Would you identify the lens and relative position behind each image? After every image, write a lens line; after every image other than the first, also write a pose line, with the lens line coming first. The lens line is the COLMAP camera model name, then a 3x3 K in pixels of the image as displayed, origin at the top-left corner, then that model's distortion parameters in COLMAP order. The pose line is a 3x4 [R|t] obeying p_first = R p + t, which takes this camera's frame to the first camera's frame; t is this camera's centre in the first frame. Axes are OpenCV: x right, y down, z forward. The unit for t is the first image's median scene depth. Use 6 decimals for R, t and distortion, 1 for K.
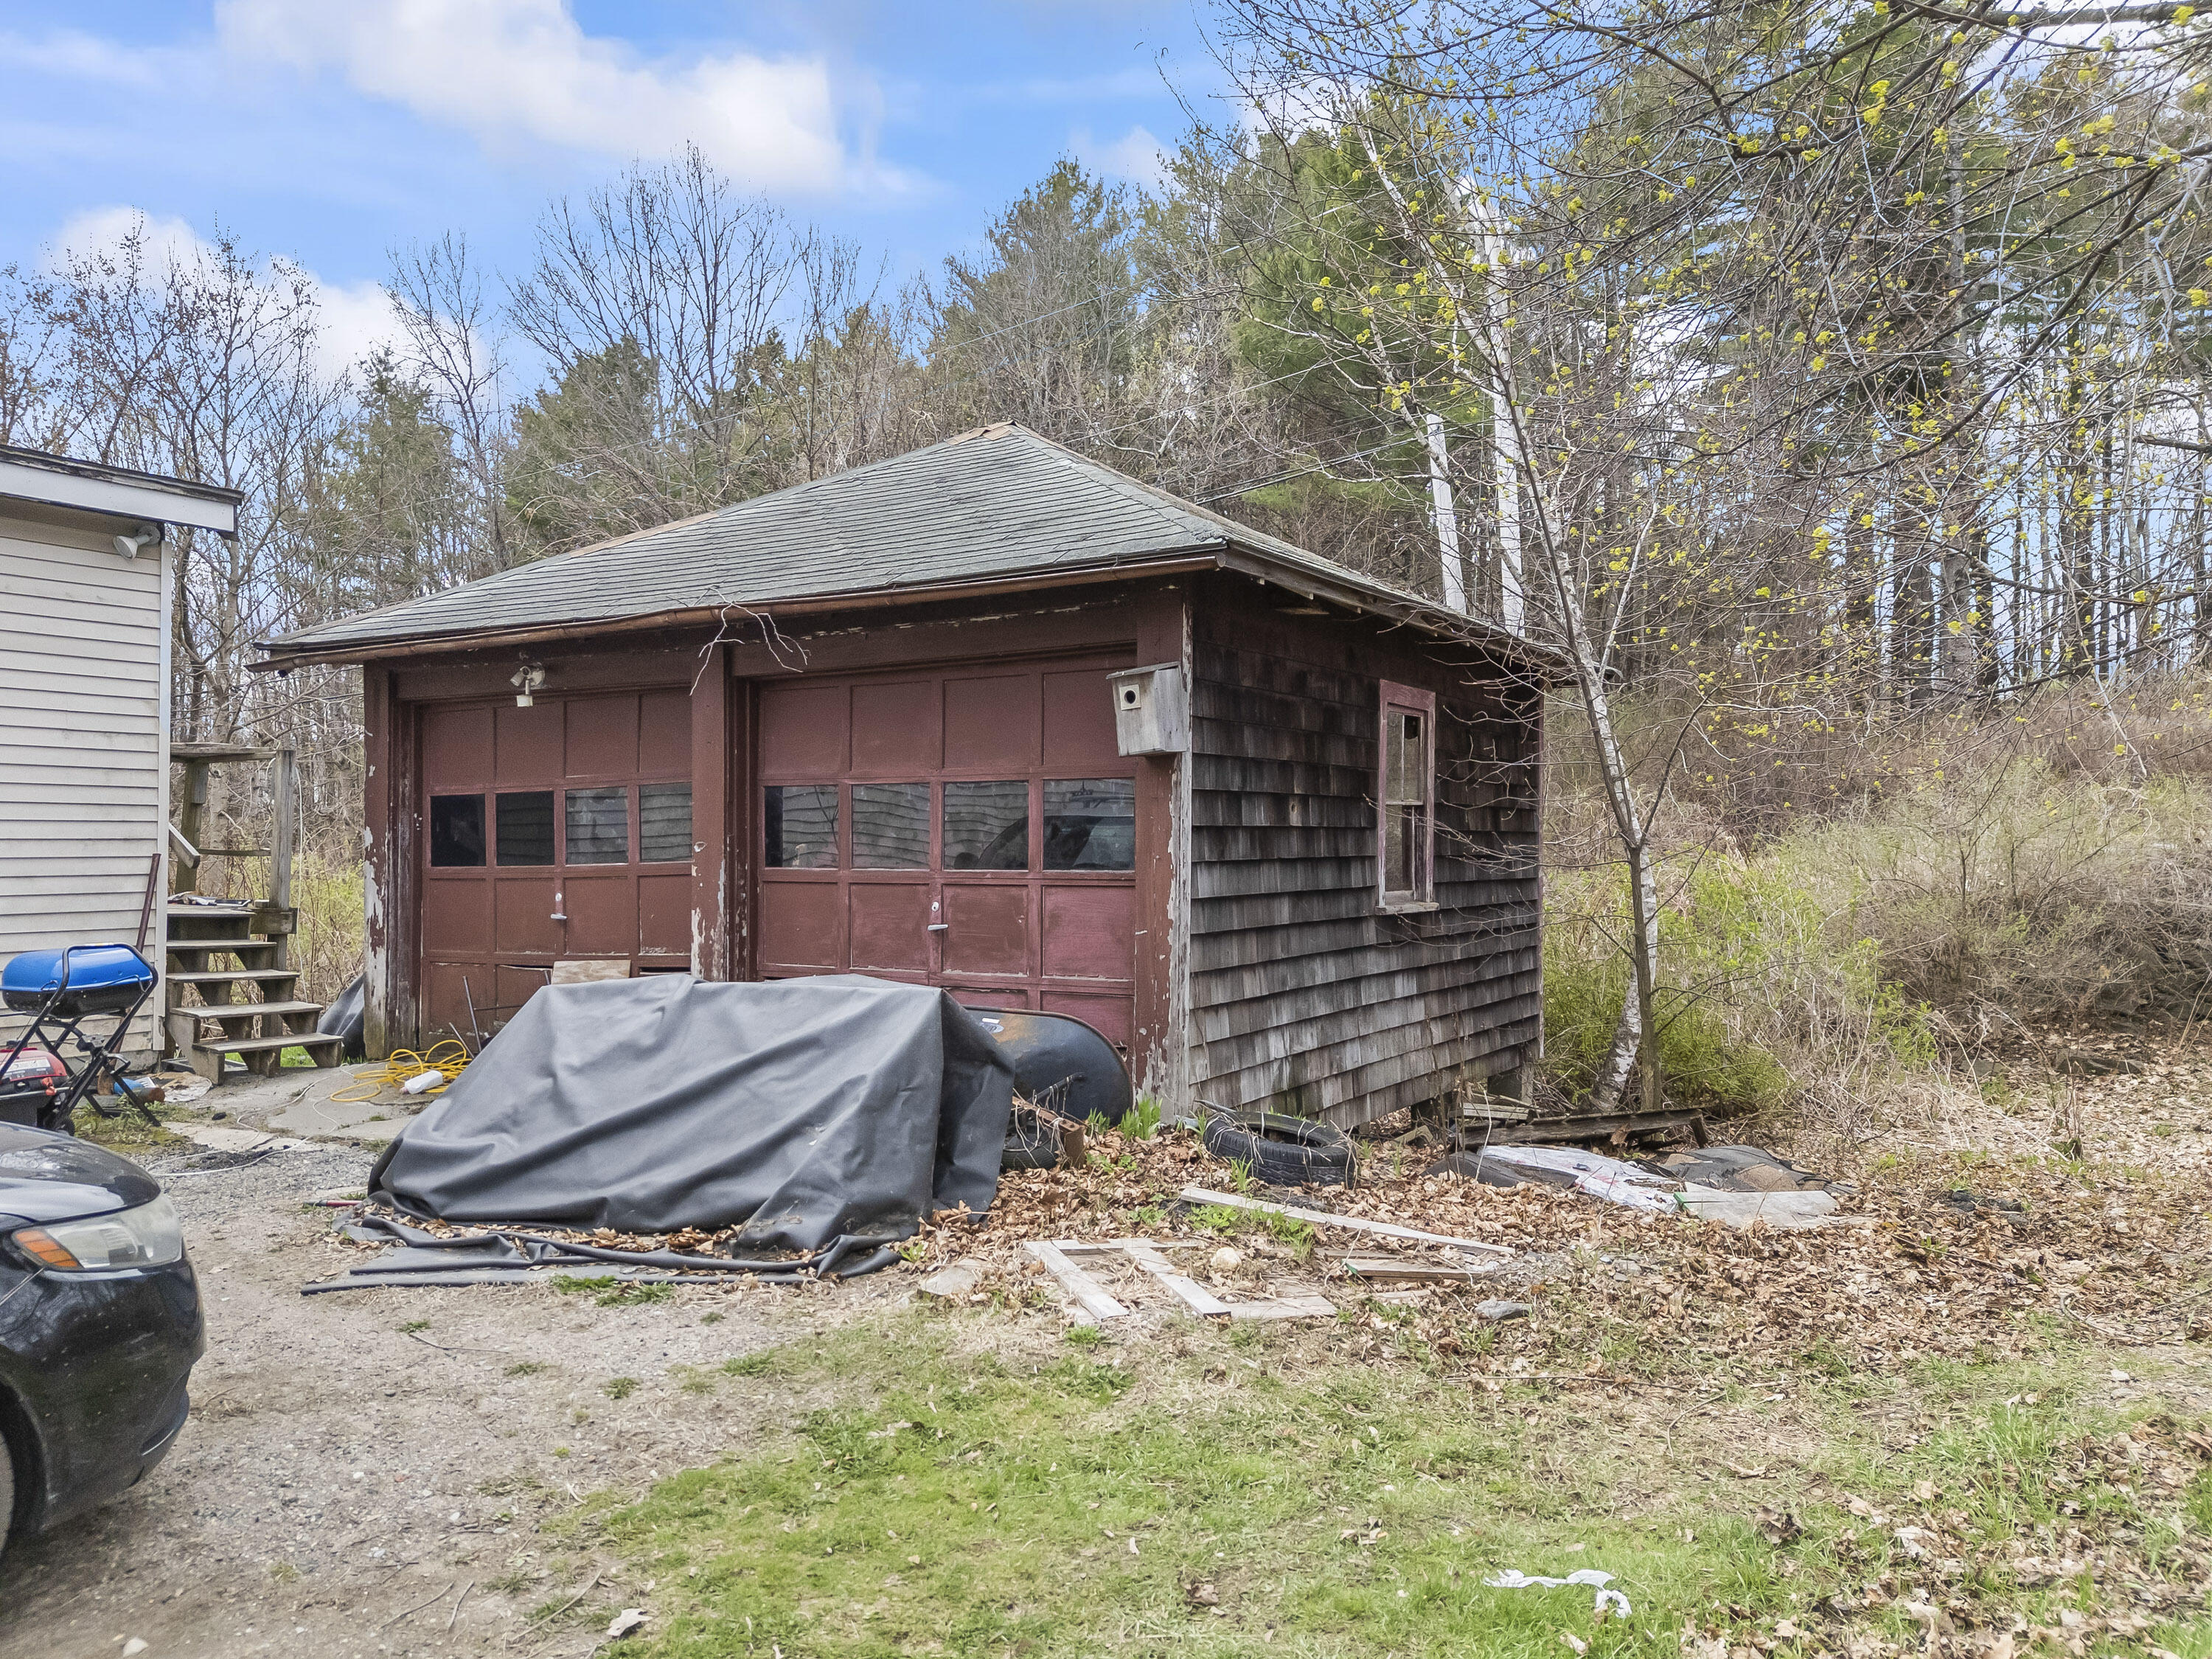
lens RADIAL K [[1614.5, 0, 1110.8], [0, 1614.5, 838.5], [0, 0, 1]] dist [0.081481, -0.081271]
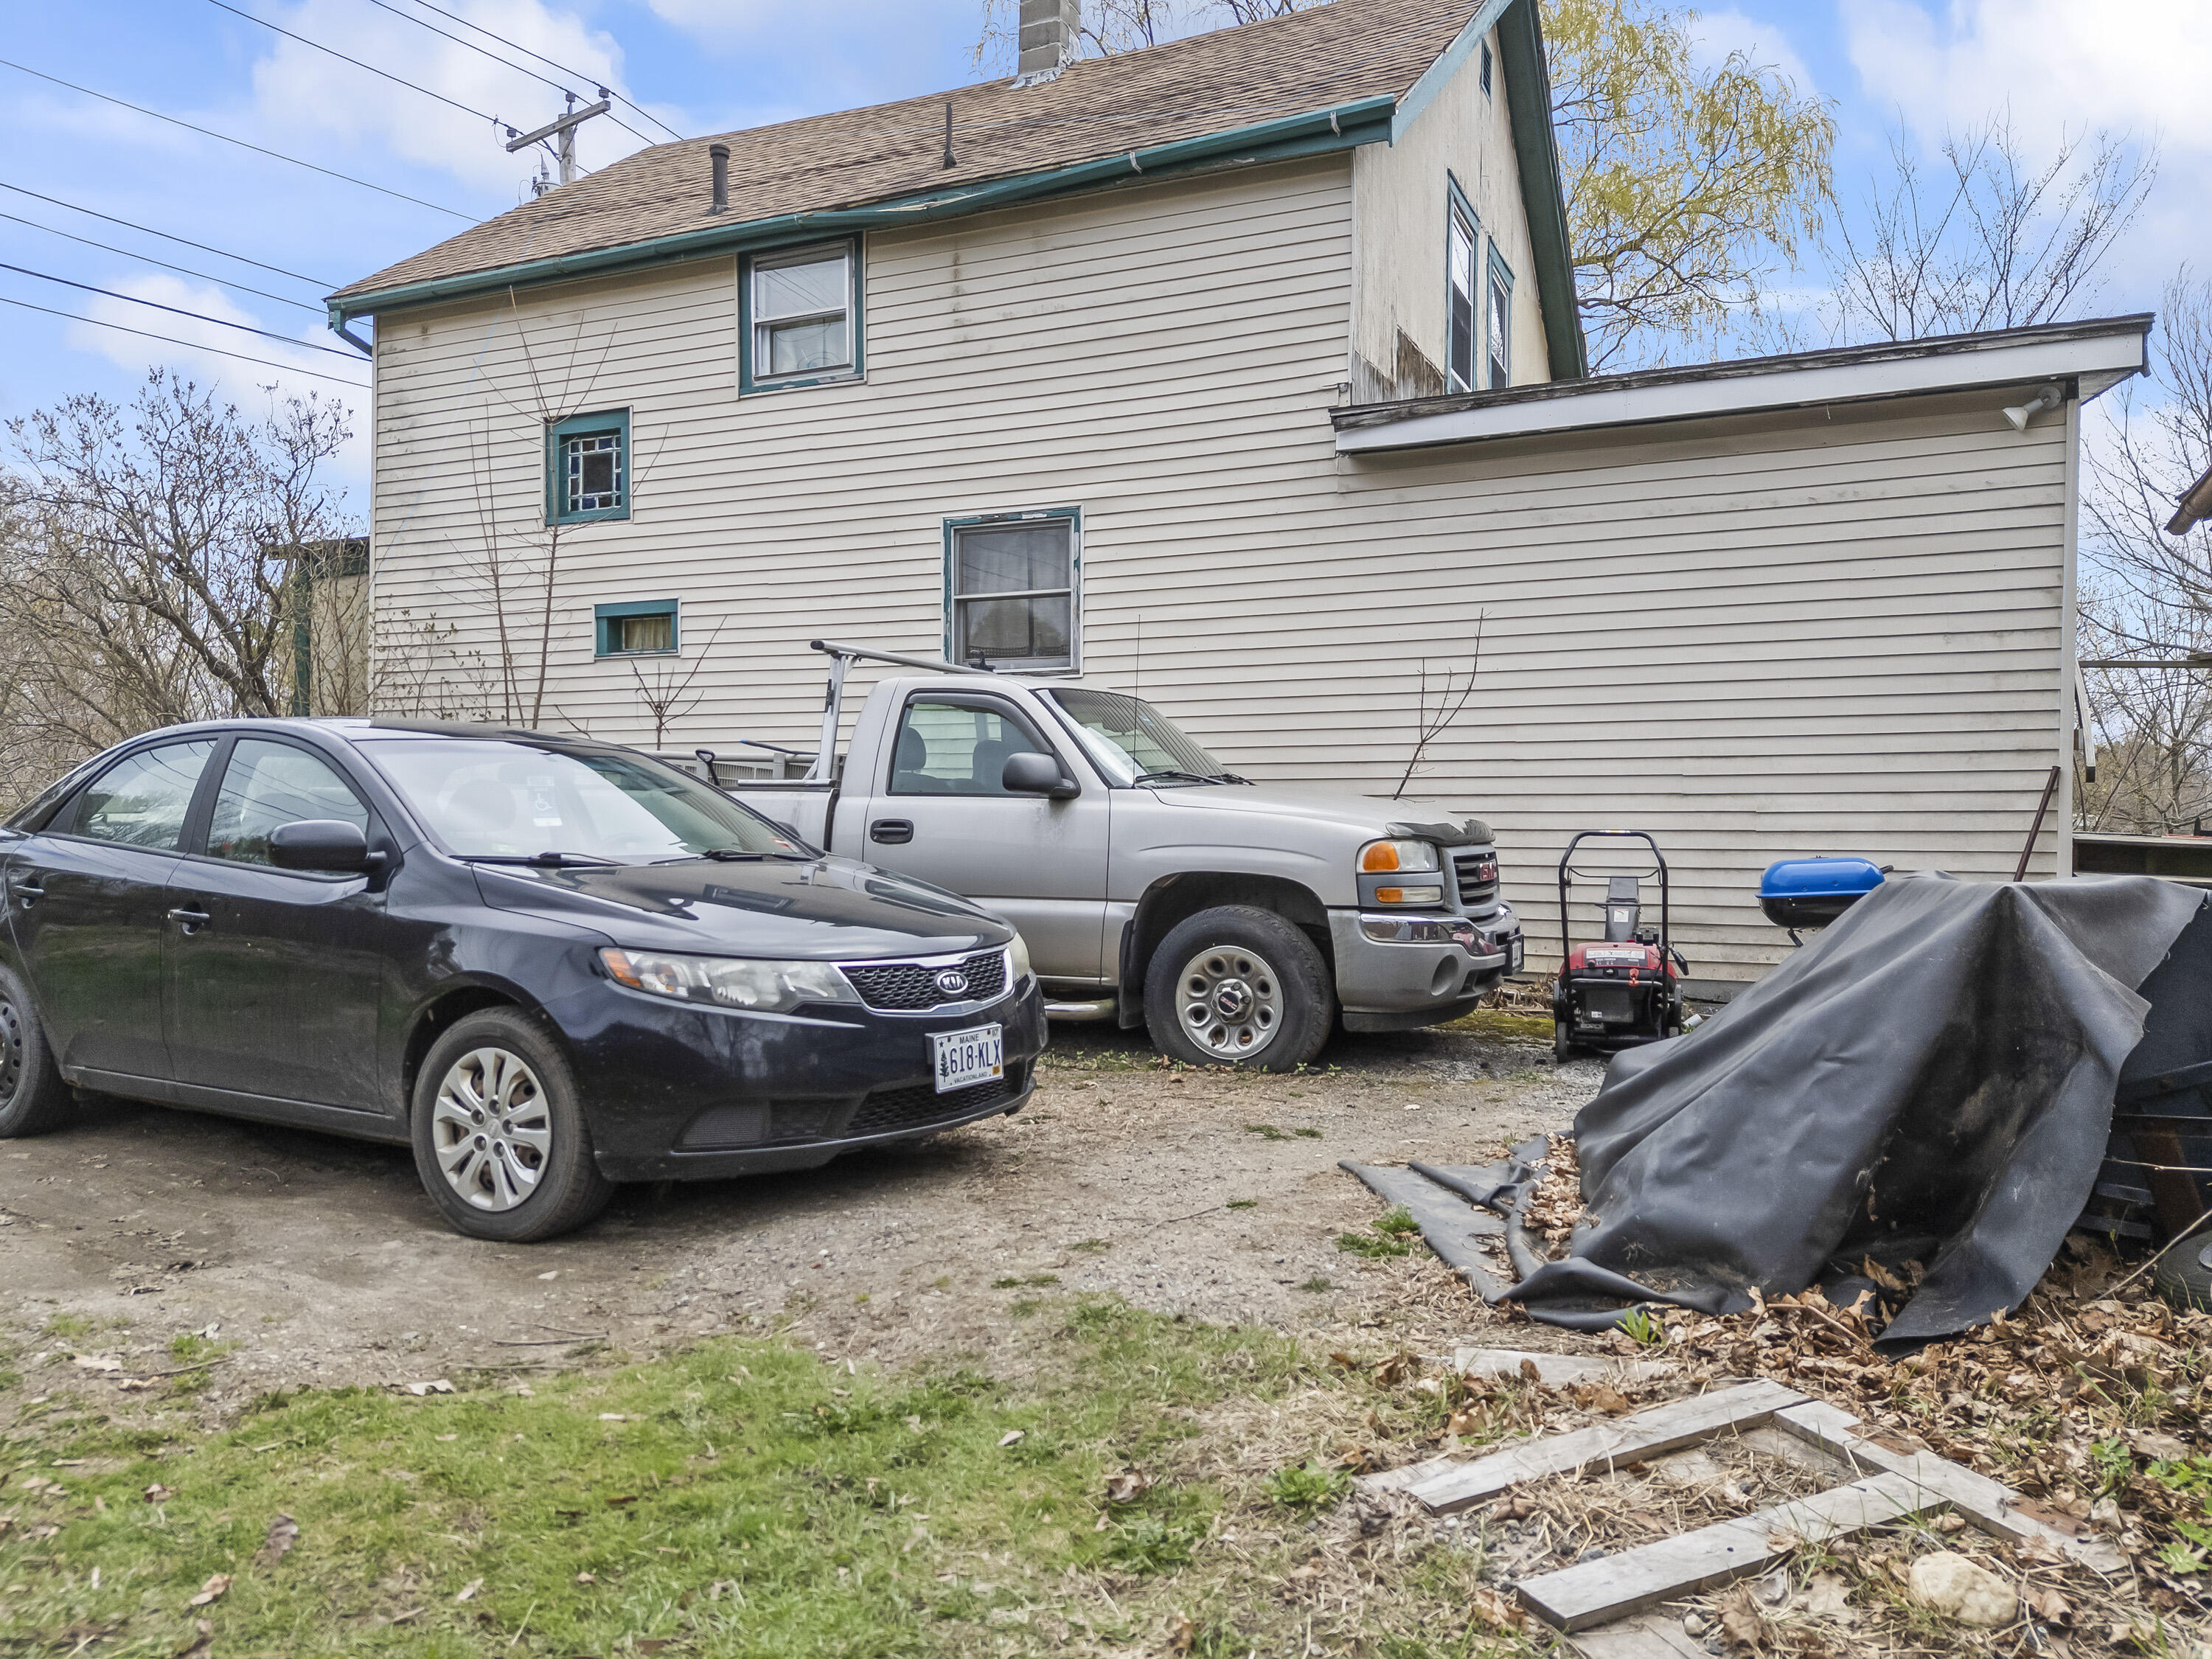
lens RADIAL K [[1614.5, 0, 1110.8], [0, 1614.5, 838.5], [0, 0, 1]] dist [0.081481, -0.081271]
pose [[0.097113, -0.005218, -0.995260, 0.406429], [-0.000675, 0.999986, -0.005309, 0.092634], [0.995273, 0.001187, 0.097108, 0.759308]]
